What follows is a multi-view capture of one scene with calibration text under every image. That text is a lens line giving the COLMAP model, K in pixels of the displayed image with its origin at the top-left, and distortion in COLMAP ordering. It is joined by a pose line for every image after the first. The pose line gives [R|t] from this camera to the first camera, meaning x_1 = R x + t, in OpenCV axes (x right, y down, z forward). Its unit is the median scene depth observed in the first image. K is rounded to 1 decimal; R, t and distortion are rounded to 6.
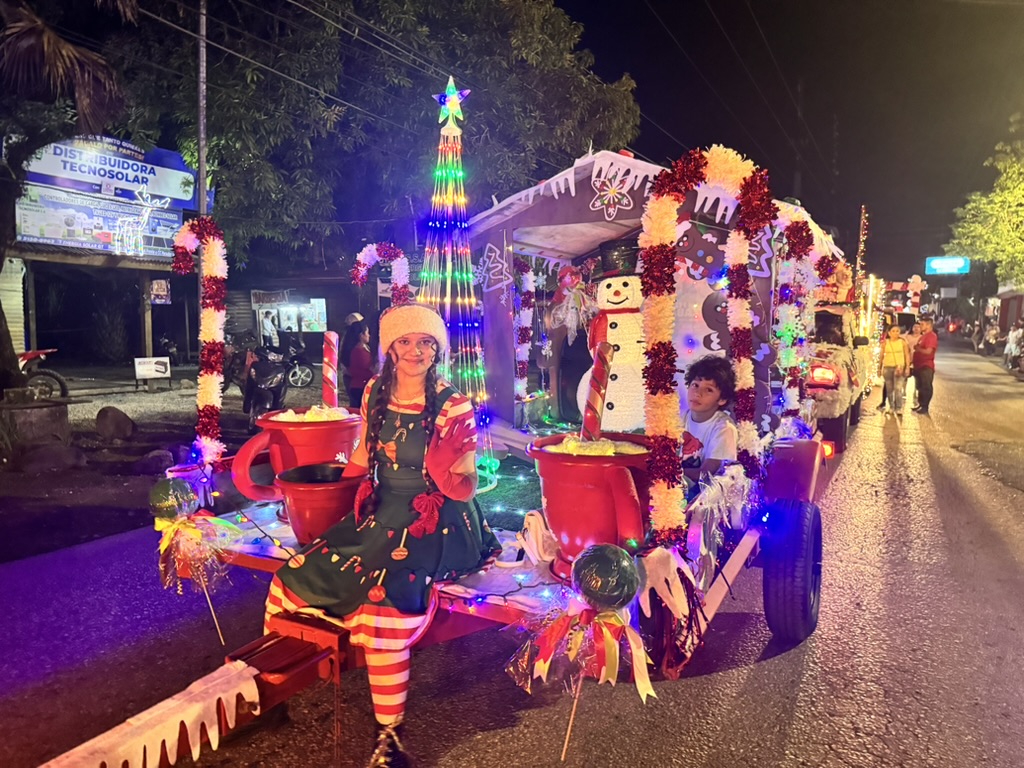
lens RADIAL K [[715.6, 0, 512.2], [0, 715.6, 388.8], [0, 0, 1]] dist [-0.006709, -0.001348]
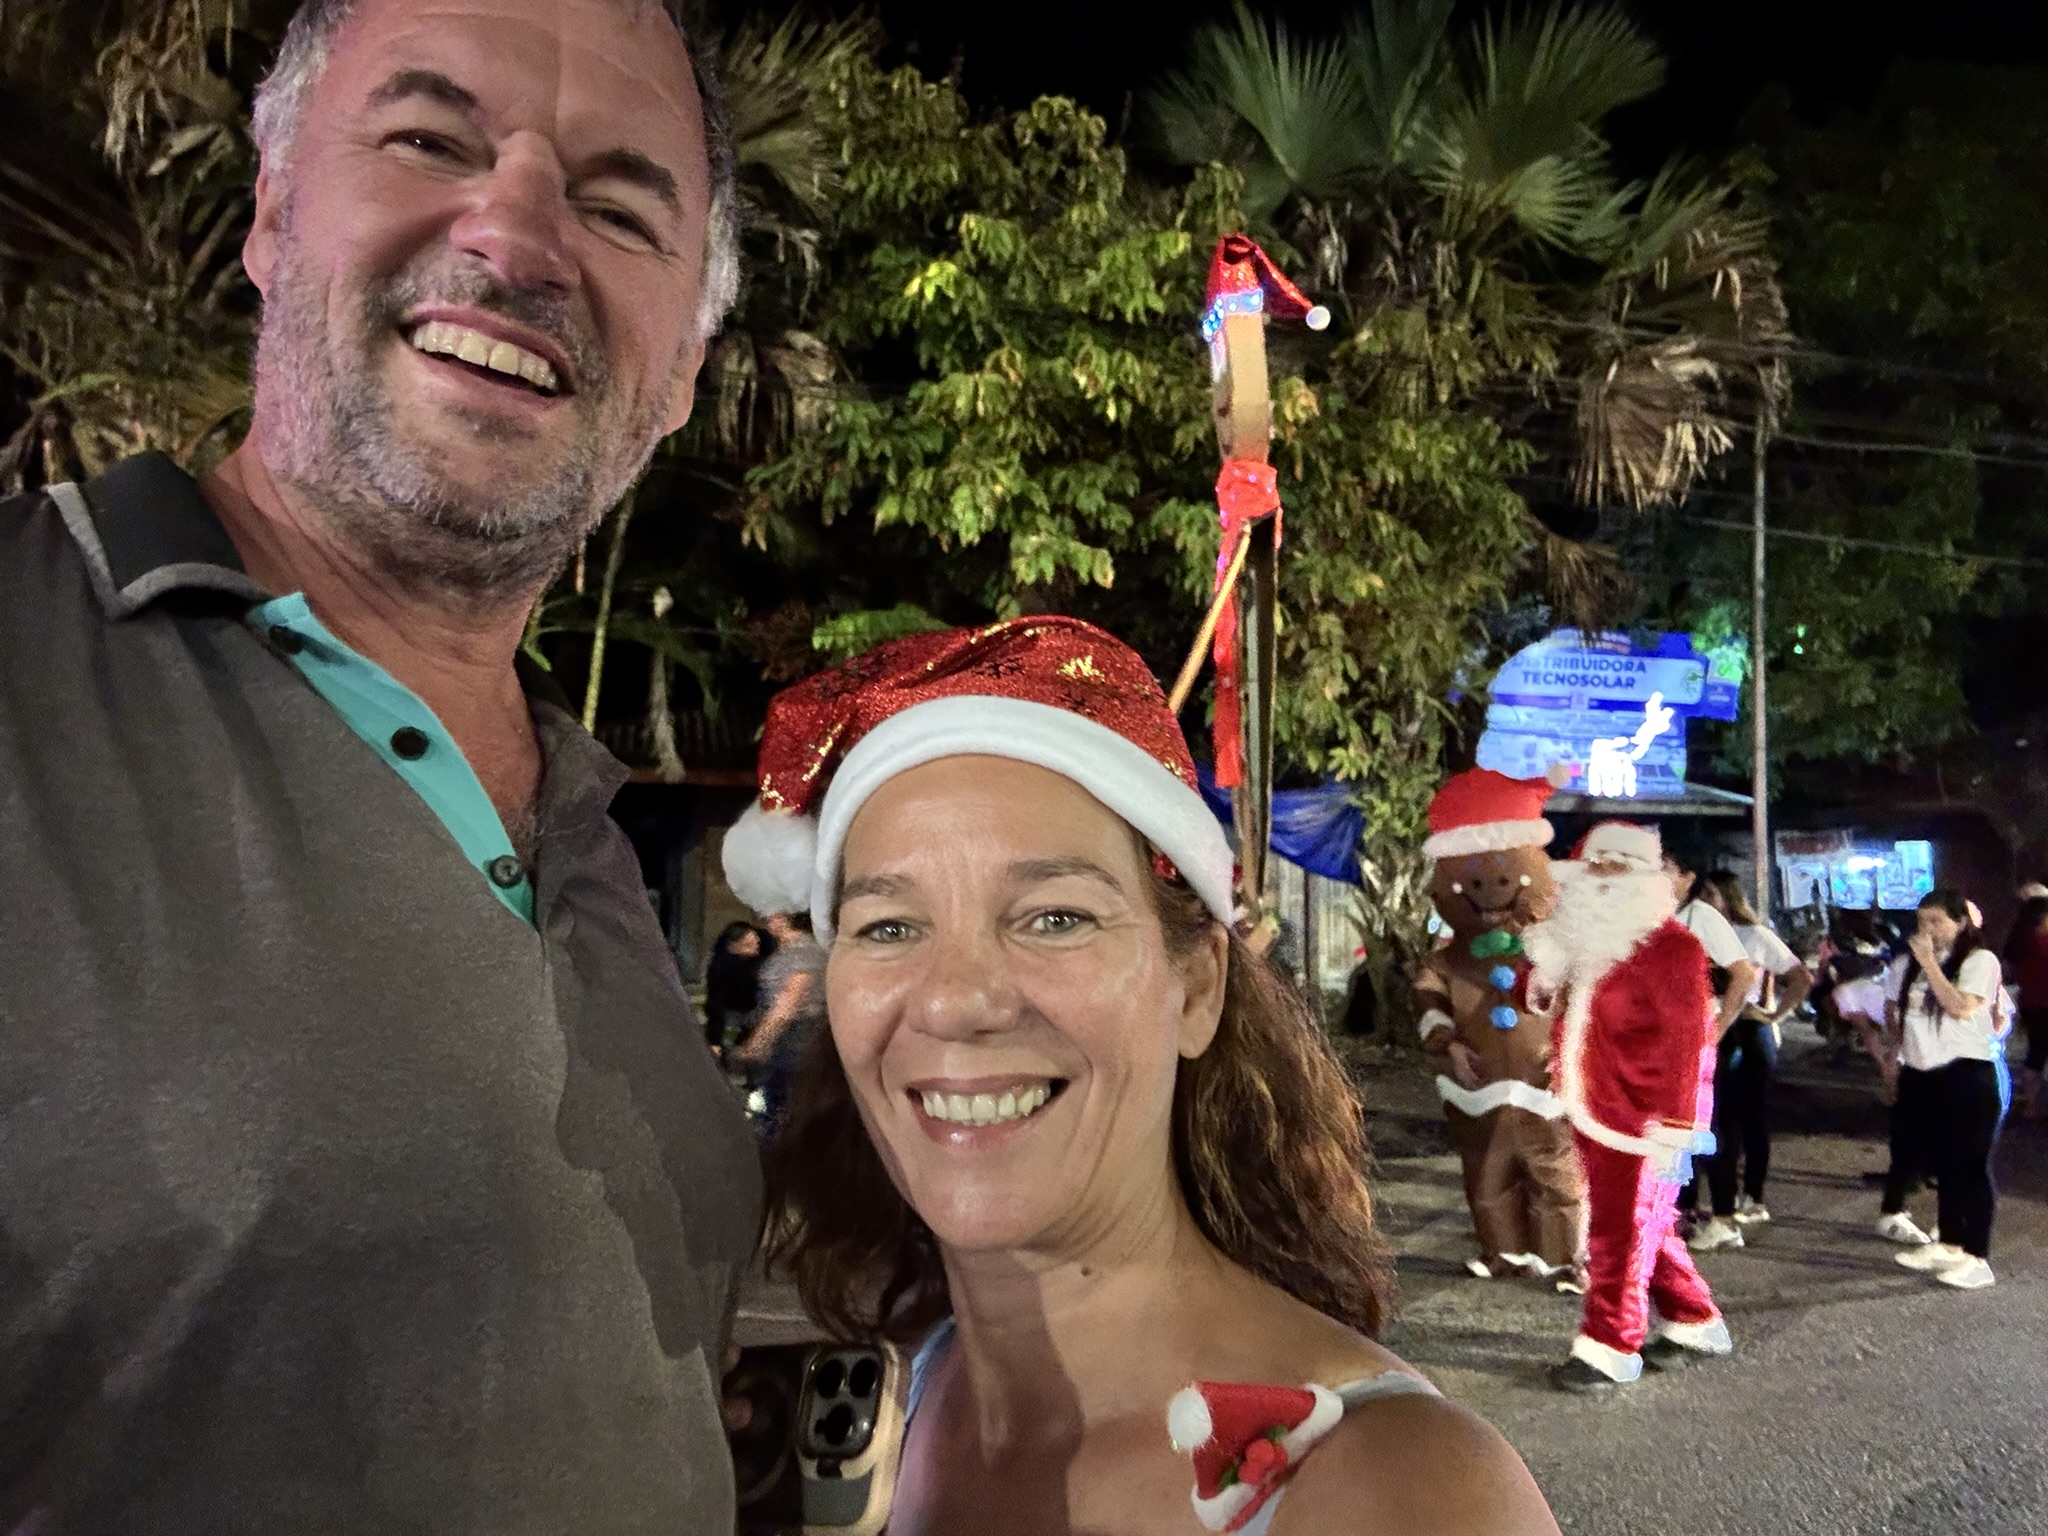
lens RADIAL K [[1392.8, 0, 1034.9], [0, 1392.8, 787.3], [0, 0, 1]] dist [-0.001270, -0.001332]
pose [[0.686550, -0.056147, -0.724911, 0.049885], [-0.062765, 0.988716, -0.136023, 0.021660], [0.724368, 0.138885, 0.675279, -0.303703]]
